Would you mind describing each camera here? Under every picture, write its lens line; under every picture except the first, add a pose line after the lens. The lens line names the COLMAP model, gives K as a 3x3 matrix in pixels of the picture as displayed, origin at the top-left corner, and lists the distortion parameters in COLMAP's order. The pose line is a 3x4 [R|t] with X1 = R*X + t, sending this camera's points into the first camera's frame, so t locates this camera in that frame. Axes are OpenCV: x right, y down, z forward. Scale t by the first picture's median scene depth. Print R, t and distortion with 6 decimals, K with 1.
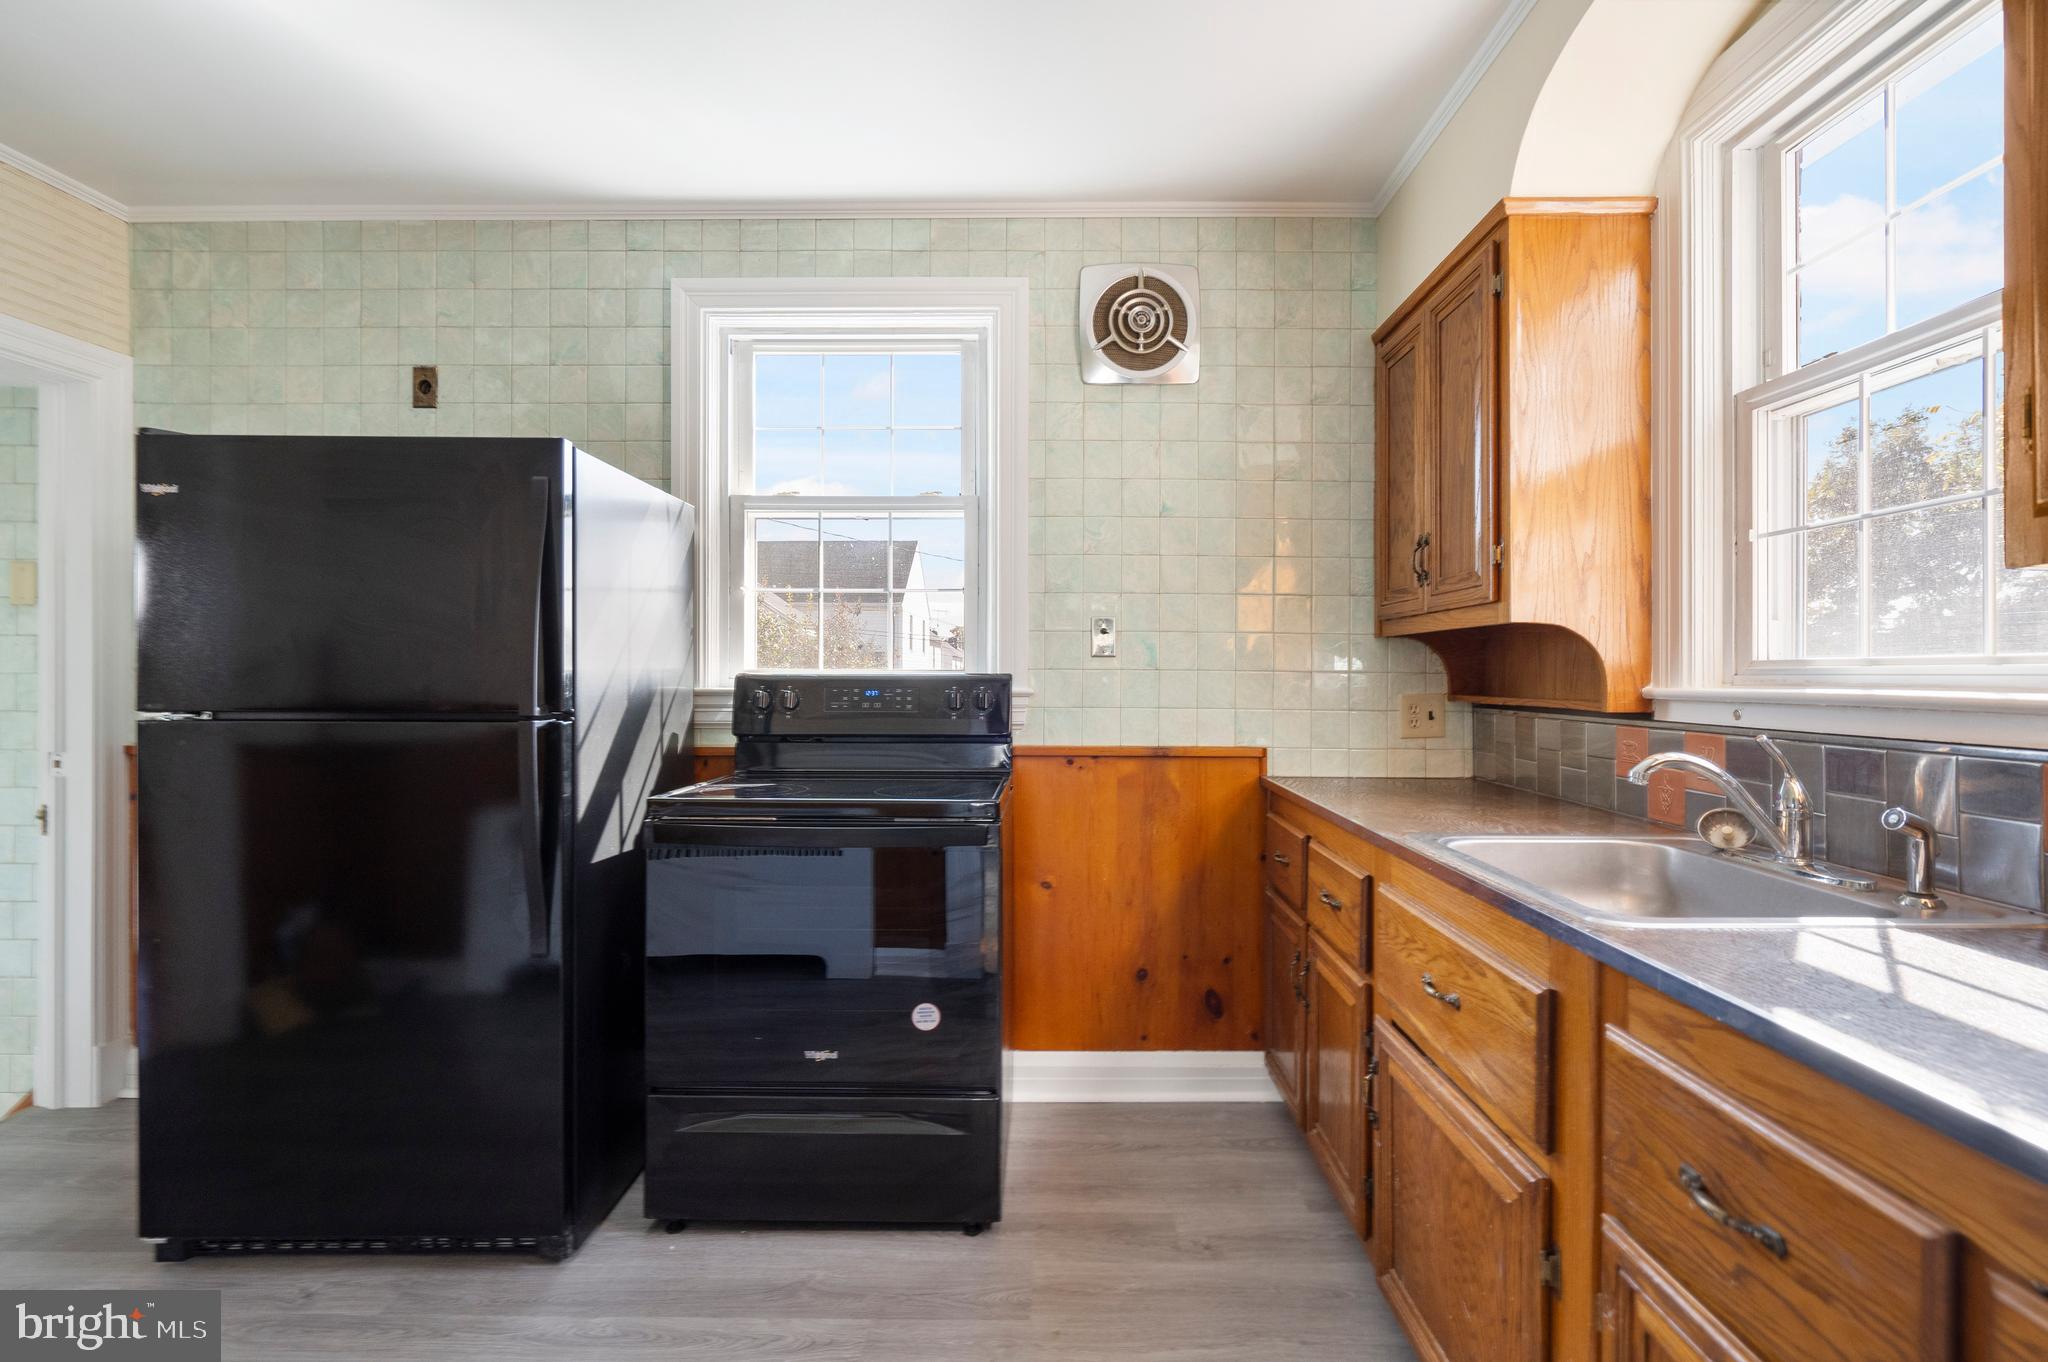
lens RADIAL K [[964.9, 0, 1041.3], [0, 964.9, 675.6], [0, 0, 1]] dist [-0.005337, 0.002412]
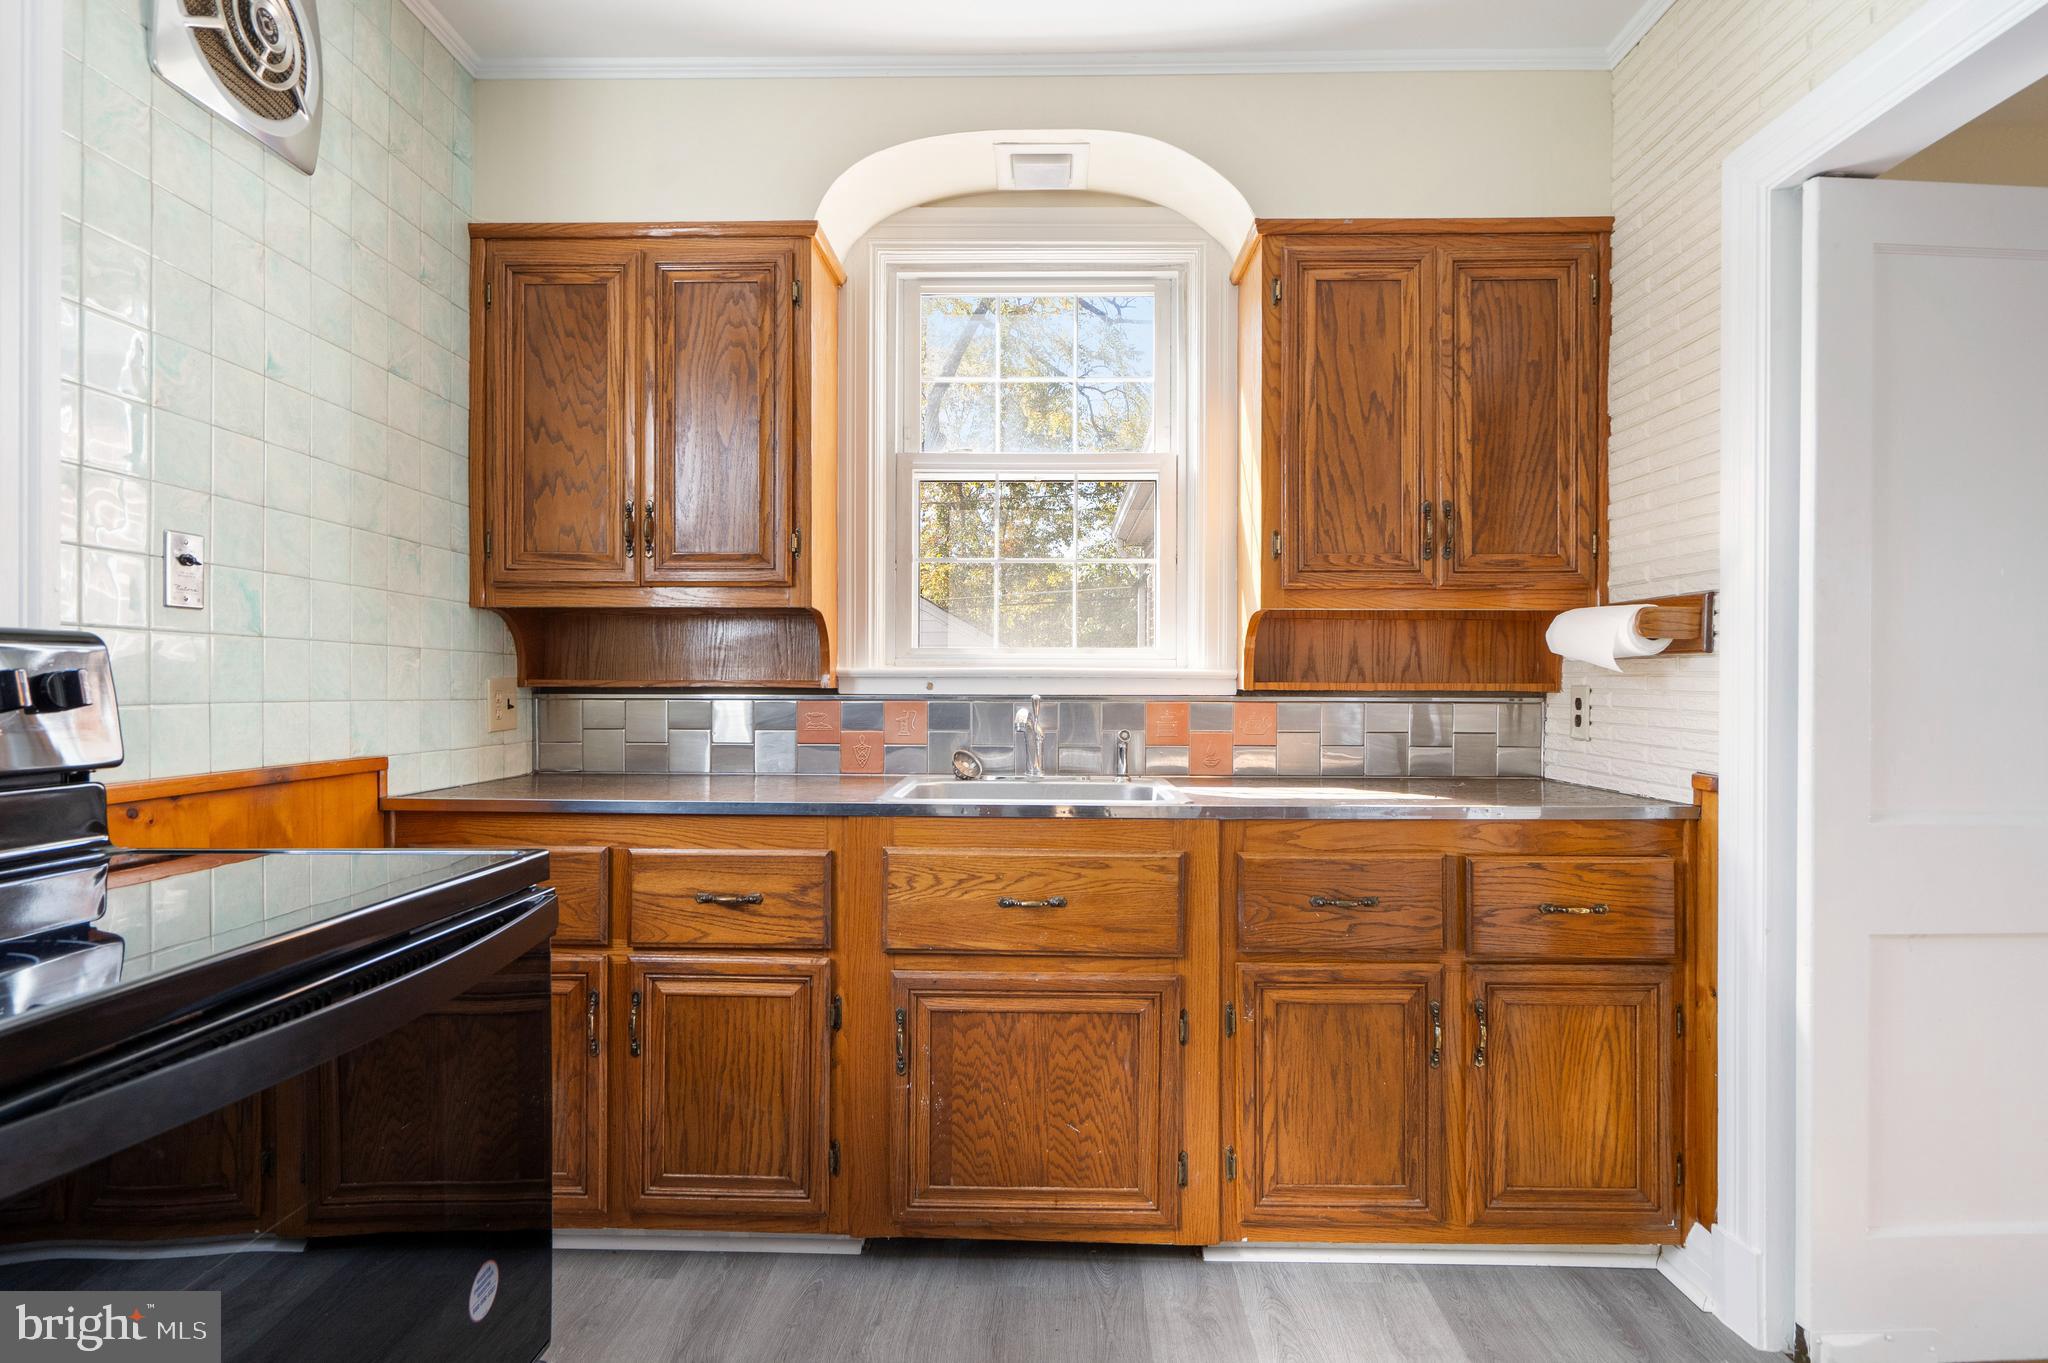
lens RADIAL K [[1049.2, 0, 1029.6], [0, 1049.2, 688.1], [0, 0, 1]] dist [-0.001363, -0.000338]
pose [[0.013572, -0.007631, 0.999879, -0.525396], [0.000632, 0.999971, 0.007623, 0.021124], [-0.999908, 0.000528, 0.013577, 0.545547]]
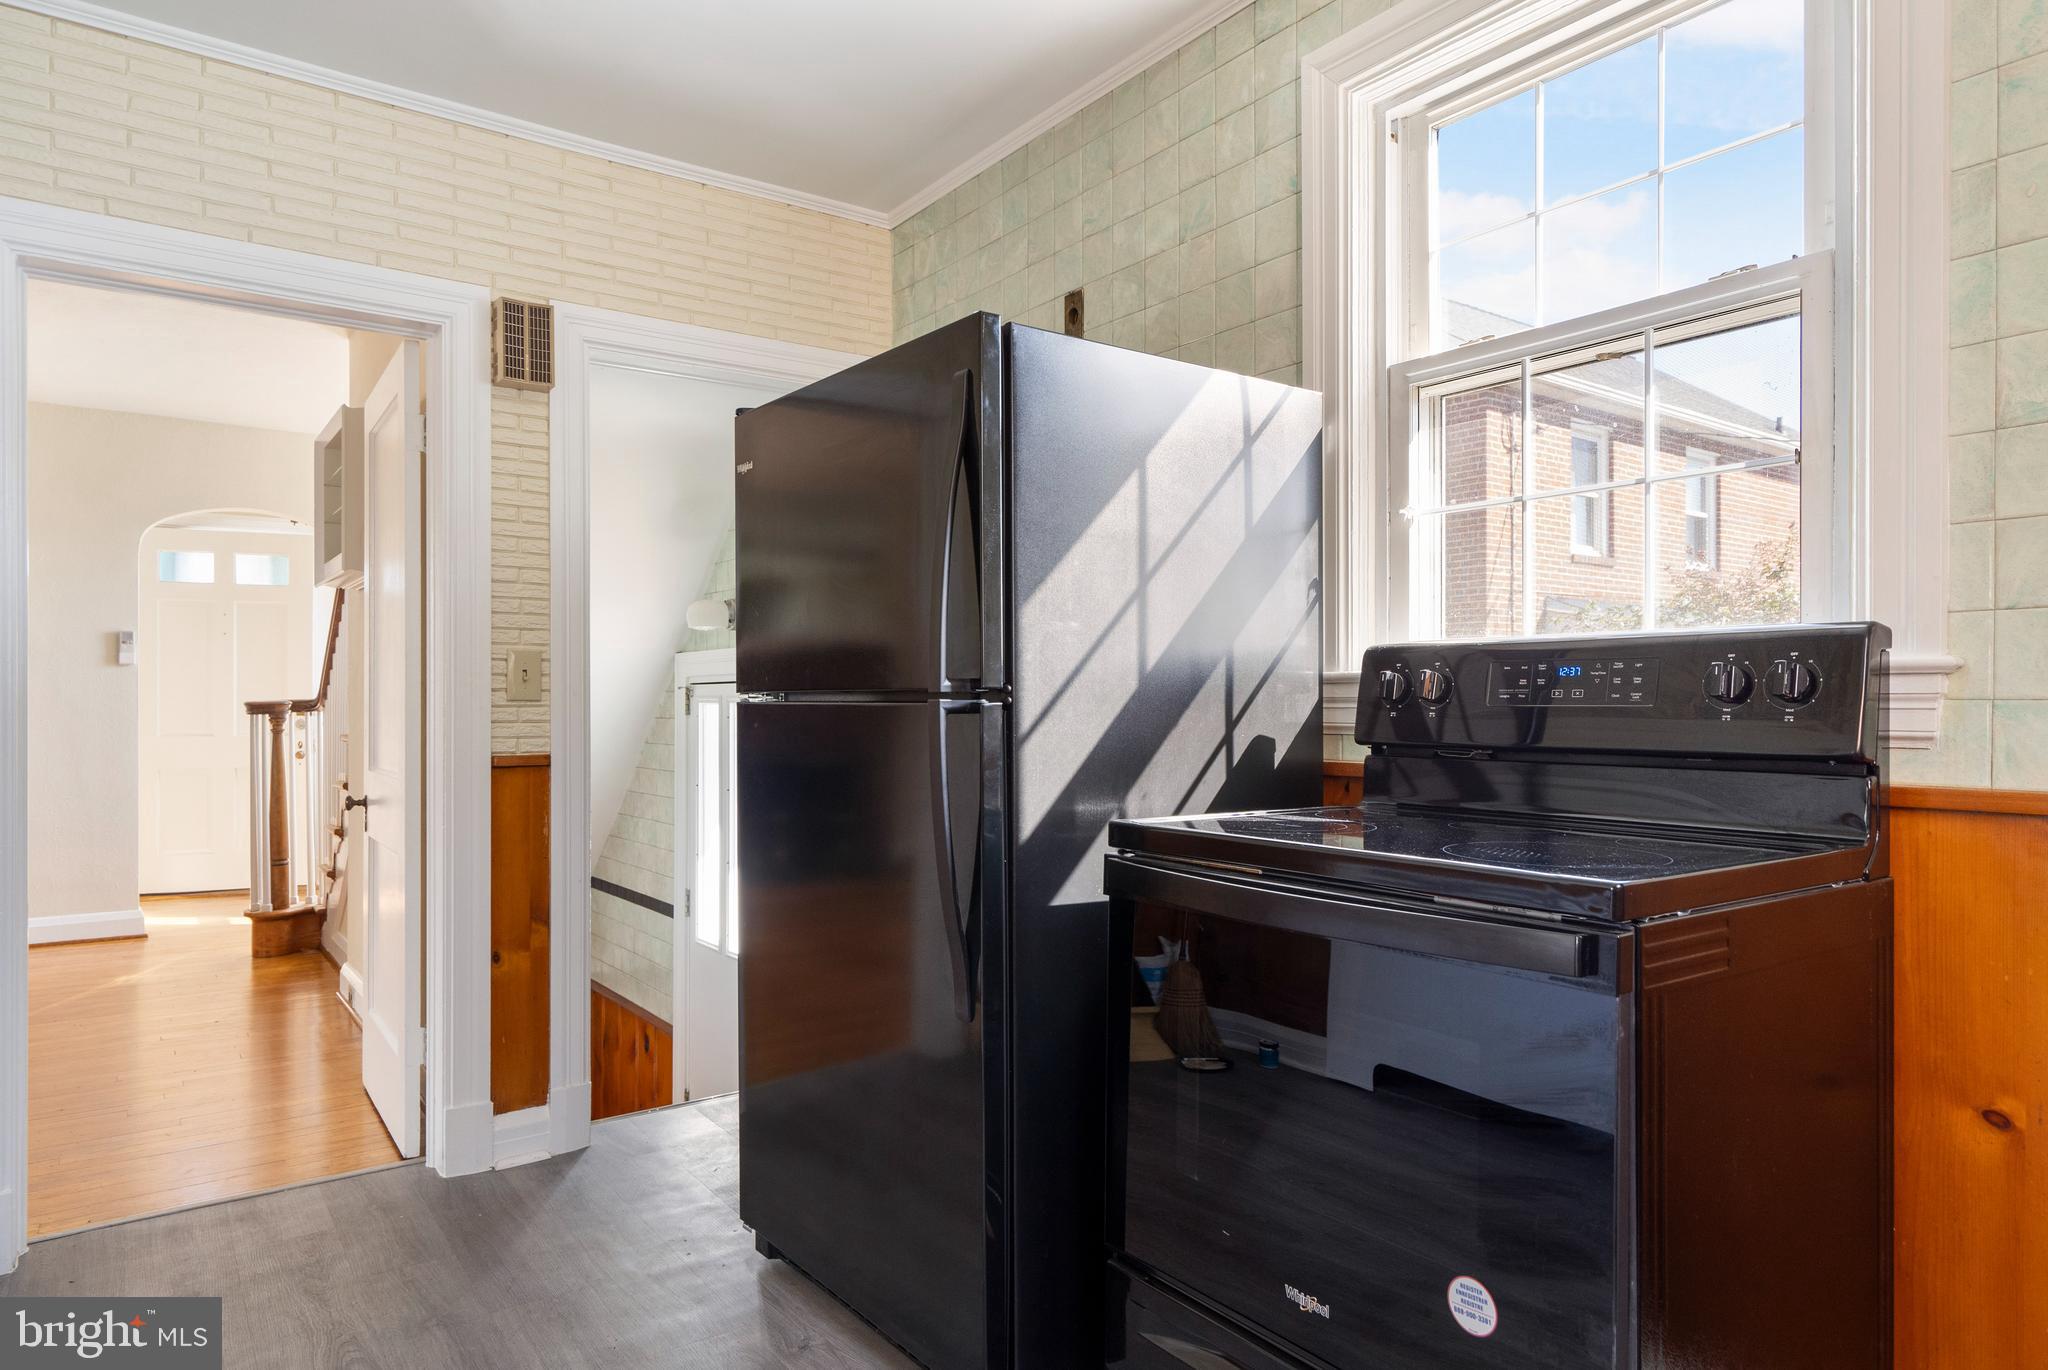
lens RADIAL K [[1234.9, 0, 1027.0], [0, 1234.9, 715.0], [0, 0, 1]] dist [0.001692, 0.000459]
pose [[0.592146, 0.003161, -0.805825, 0.191411], [-0.000393, 0.999993, 0.003633, 0.038464], [0.805831, -0.001835, 0.592143, 0.338089]]
